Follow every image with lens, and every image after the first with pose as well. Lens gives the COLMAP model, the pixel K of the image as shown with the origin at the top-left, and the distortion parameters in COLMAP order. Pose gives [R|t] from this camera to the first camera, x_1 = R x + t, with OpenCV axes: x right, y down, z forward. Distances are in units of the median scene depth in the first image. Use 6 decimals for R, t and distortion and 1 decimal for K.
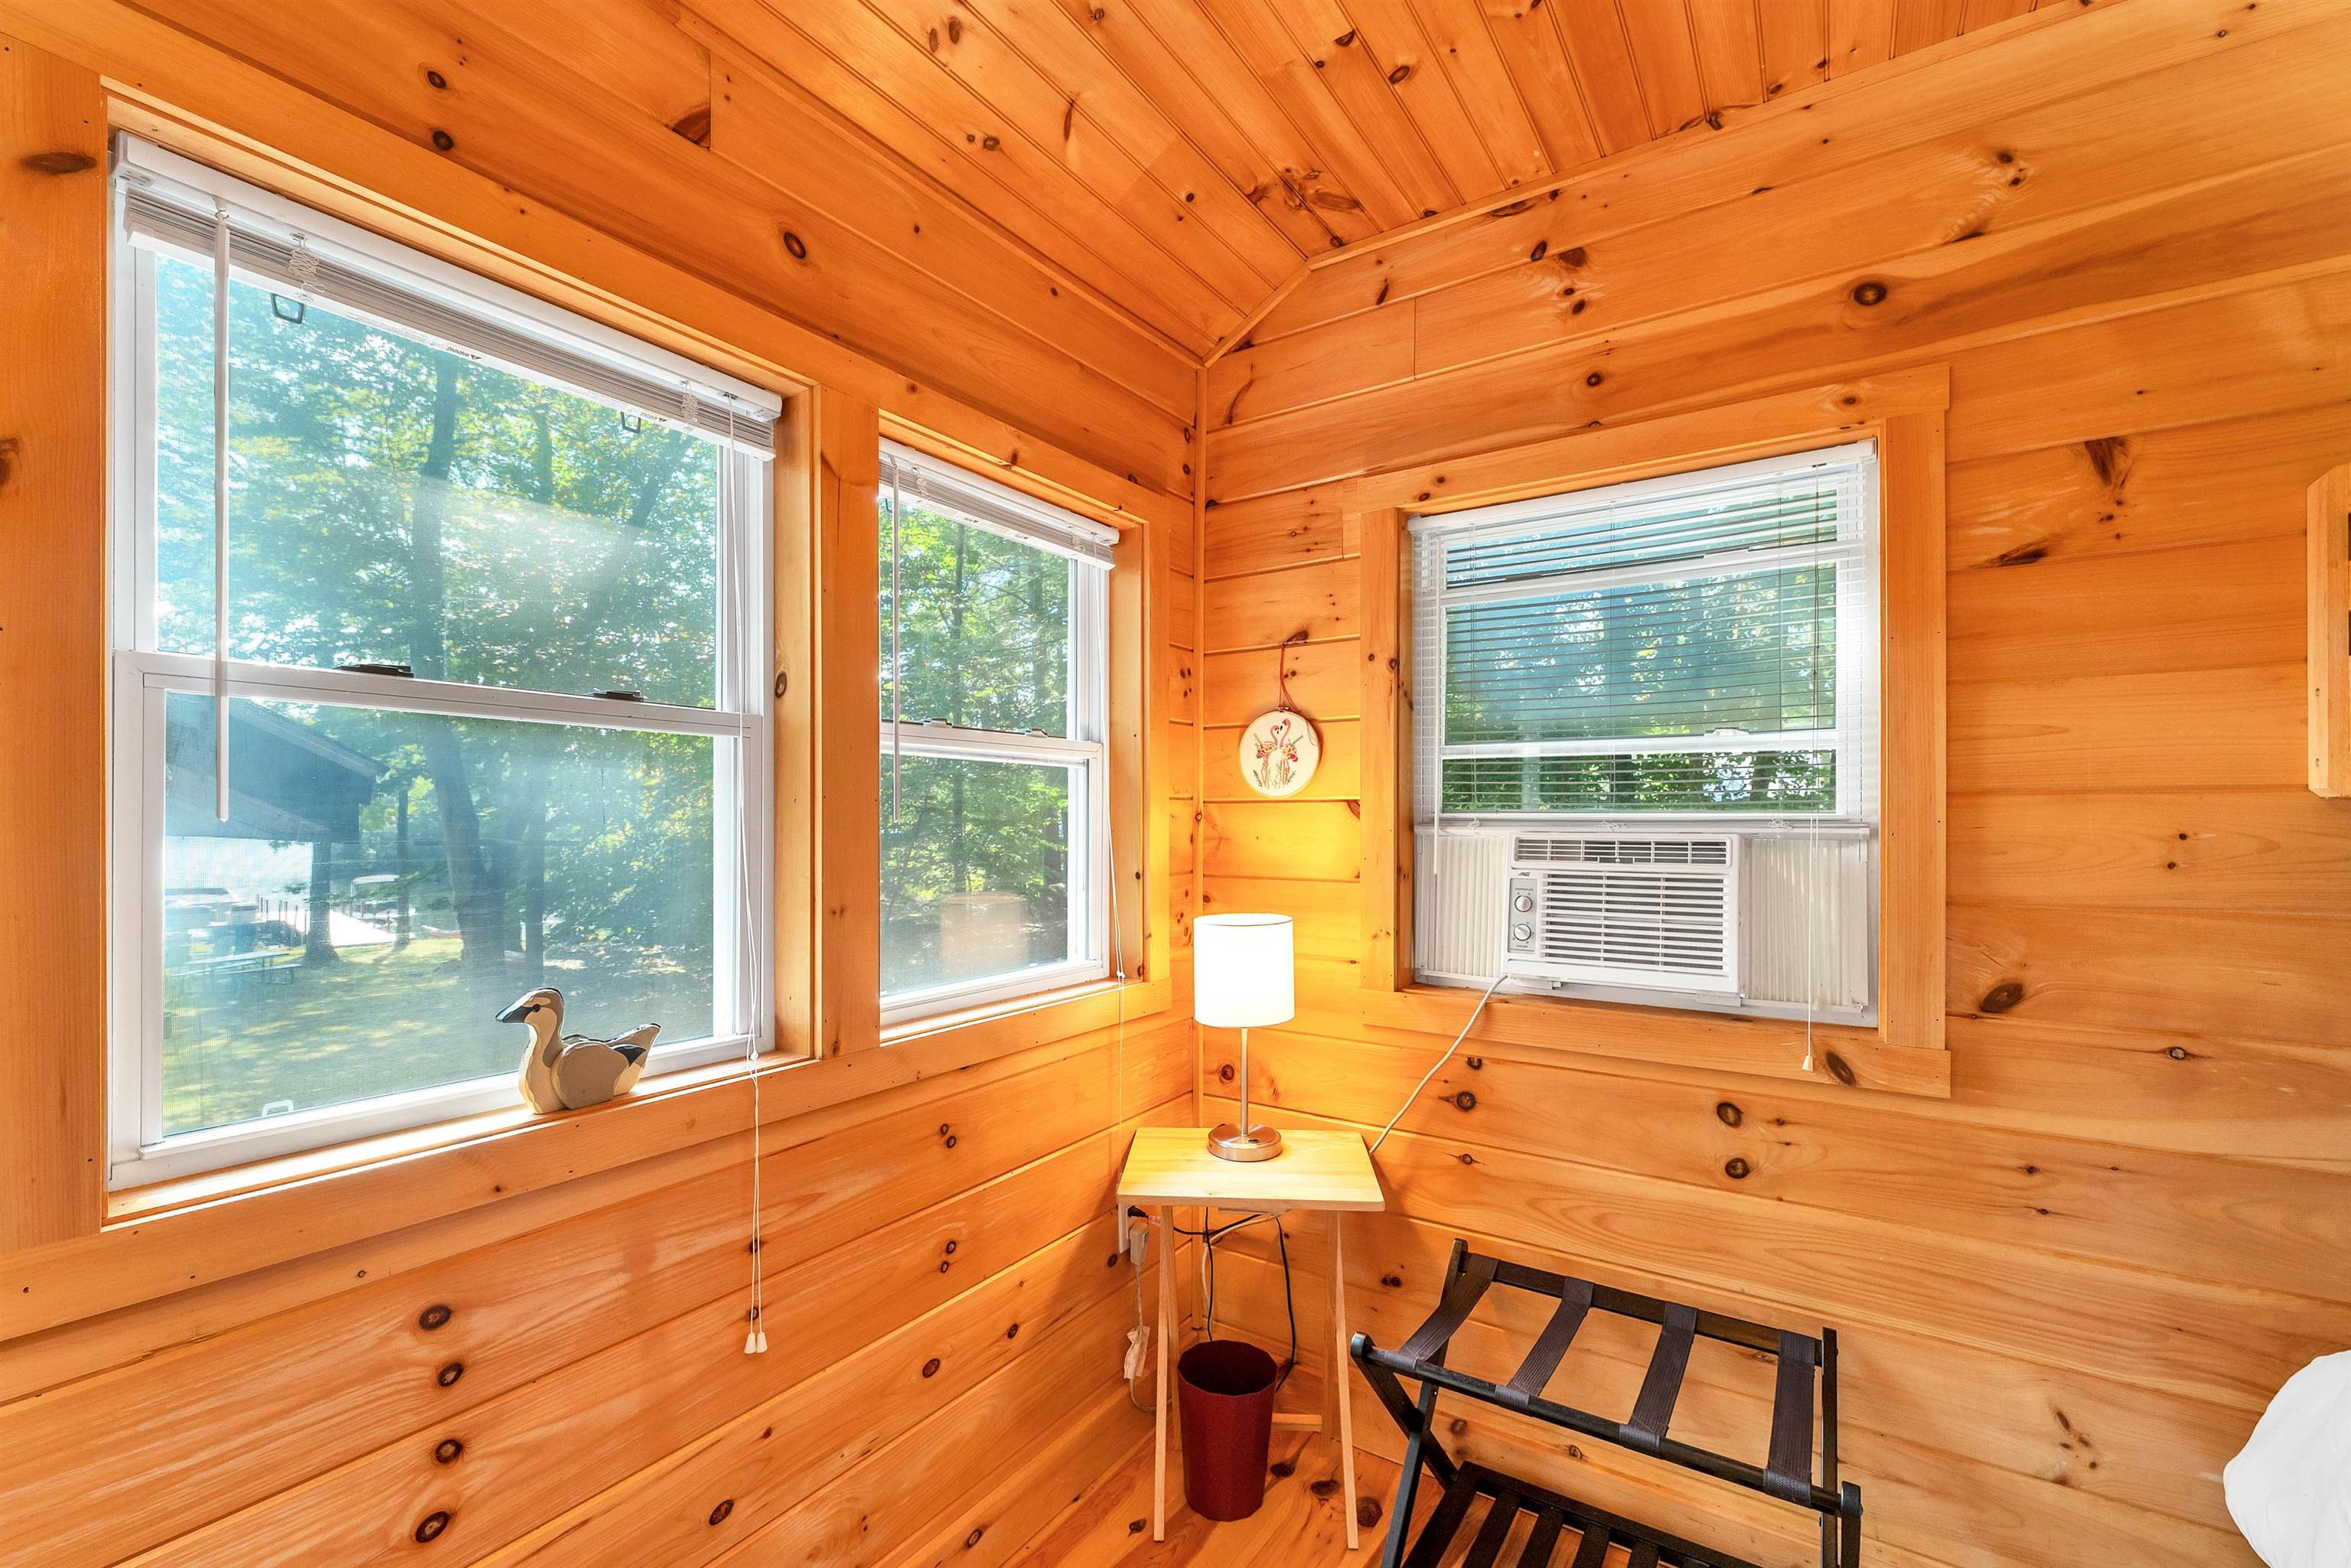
lens RADIAL K [[969.8, 0, 1181.6], [0, 969.8, 812.0], [0, 0, 1]] dist [0.000981, -0.000789]
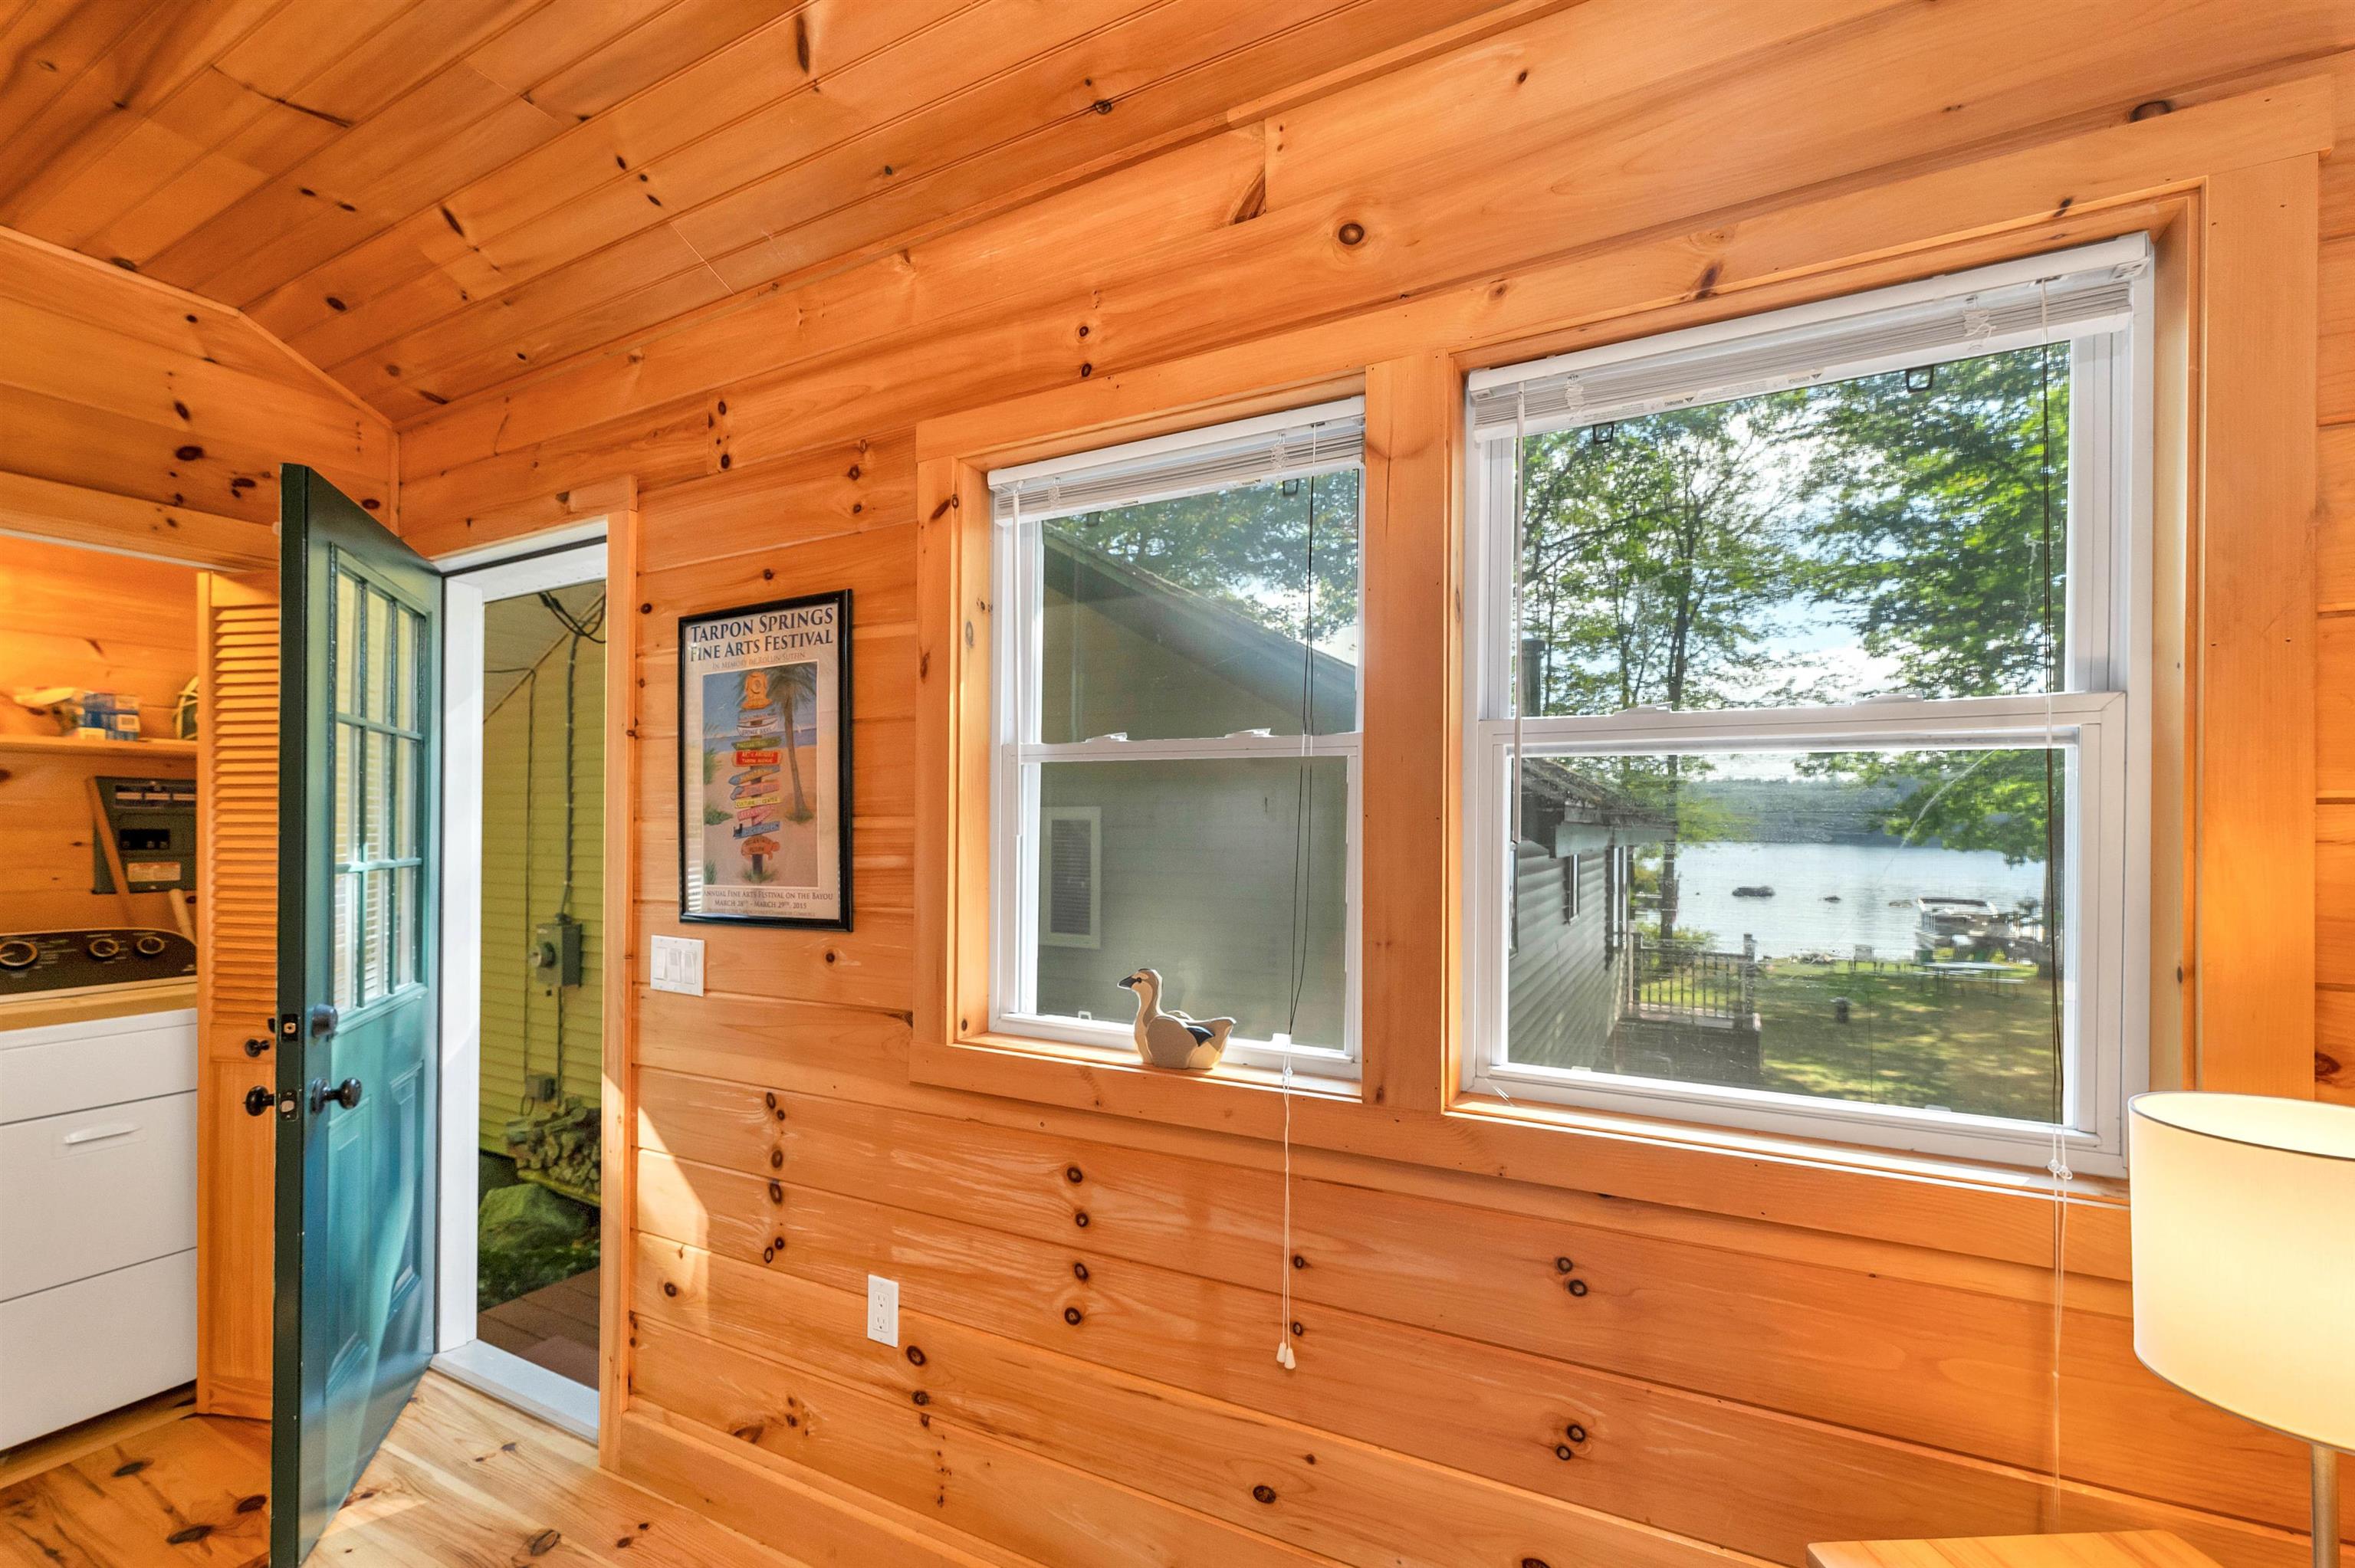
lens RADIAL K [[996.6, 0, 1181.4], [0, 996.6, 828.0], [0, 0, 1]] dist [-0.000713, -0.000116]
pose [[0.106955, -0.000801, -0.994264, 0.483395], [0.000032, 1.000000, -0.000802, -0.002822], [0.994264, 0.000054, 0.106955, 0.643545]]
